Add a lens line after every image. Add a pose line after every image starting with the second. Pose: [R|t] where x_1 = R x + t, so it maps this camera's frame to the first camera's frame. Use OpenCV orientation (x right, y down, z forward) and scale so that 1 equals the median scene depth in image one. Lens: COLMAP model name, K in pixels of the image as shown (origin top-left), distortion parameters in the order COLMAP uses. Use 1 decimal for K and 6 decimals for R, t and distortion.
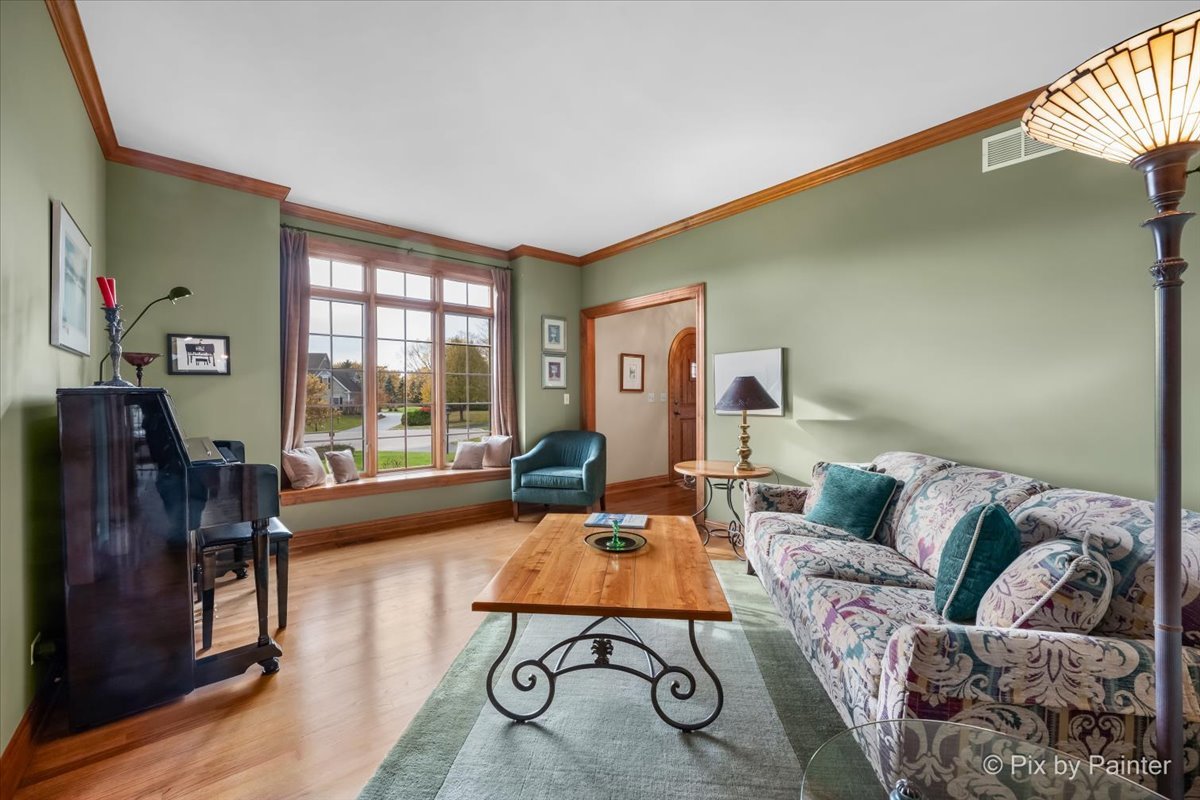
lens RADIAL K [[479.4, 0, 599.5], [0, 479.4, 401.2], [0, 0, 1]] dist [-0.002388, 0.000244]
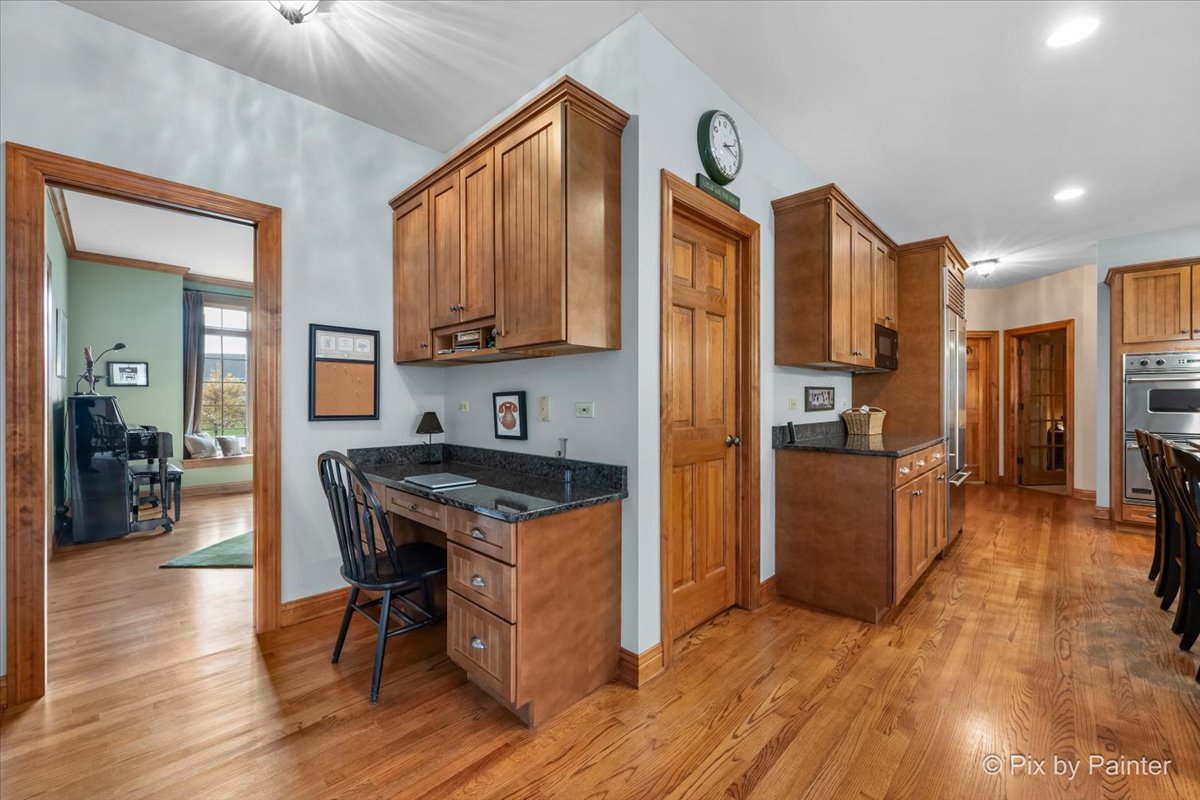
lens RADIAL K [[479.4, 0, 595.3], [0, 479.4, 400.4], [0, 0, 1]] dist [-0.002388, 0.000244]
pose [[0.995514, -0.002087, 0.094589, 0.560187], [0.002227, 0.999997, -0.001375, -0.001405], [-0.094586, 0.001579, 0.995515, -0.728285]]
